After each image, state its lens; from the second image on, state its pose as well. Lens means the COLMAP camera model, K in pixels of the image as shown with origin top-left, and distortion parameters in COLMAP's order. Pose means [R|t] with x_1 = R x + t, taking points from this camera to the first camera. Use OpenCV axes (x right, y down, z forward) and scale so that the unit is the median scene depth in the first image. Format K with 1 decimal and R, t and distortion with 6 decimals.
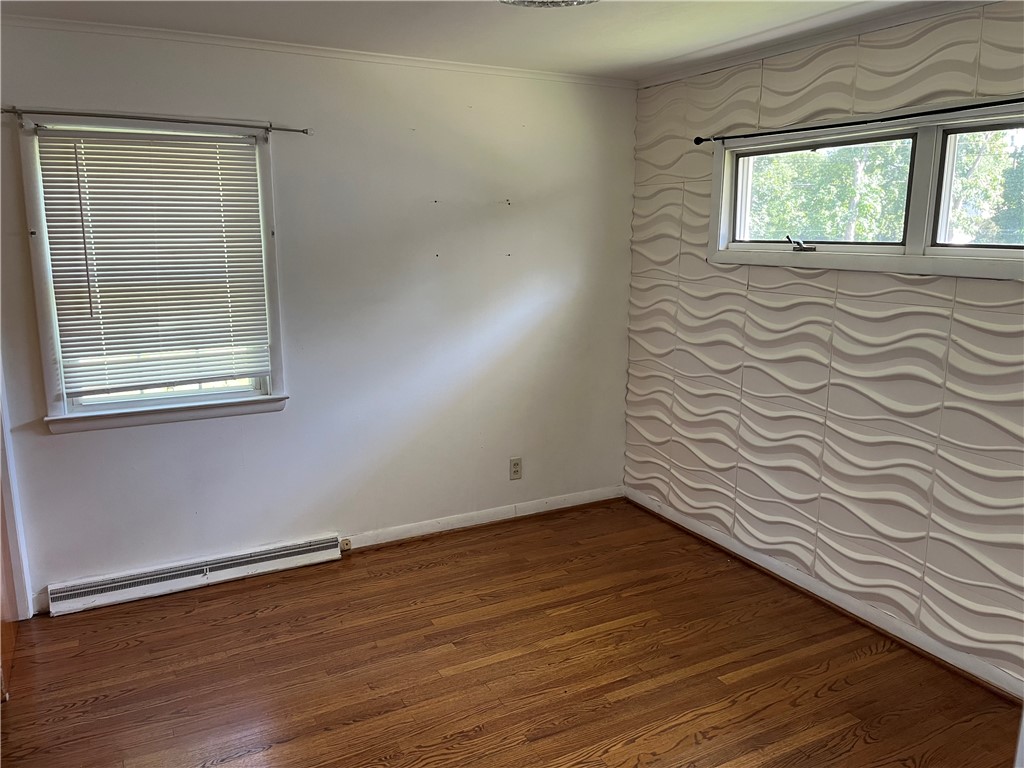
lens RADIAL K [[787.5, 0, 509.1], [0, 787.5, 382.6], [0, 0, 1]] dist [0.012431, -0.001075]
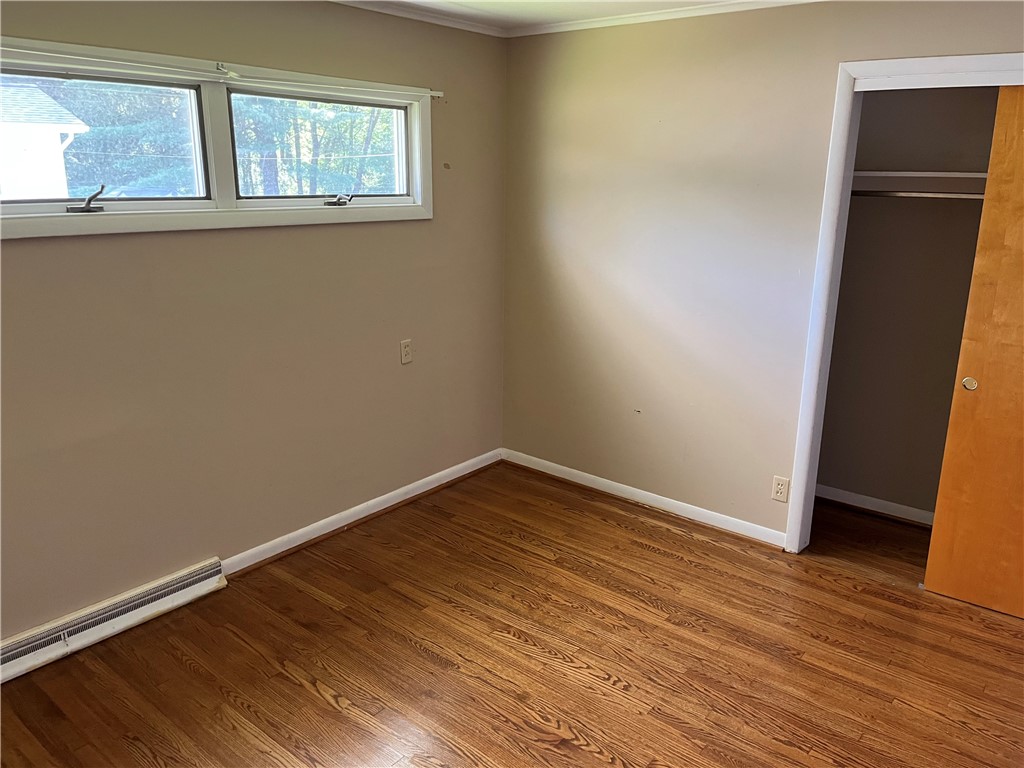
lens RADIAL K [[787.5, 0, 508.5], [0, 787.5, 385.8], [0, 0, 1]] dist [0.012431, -0.001075]
pose [[-0.384643, -0.232909, 0.893198, -0.610129], [0.178114, 0.930731, 0.319399, -0.211688], [-0.905718, 0.281945, -0.316515, 1.068806]]
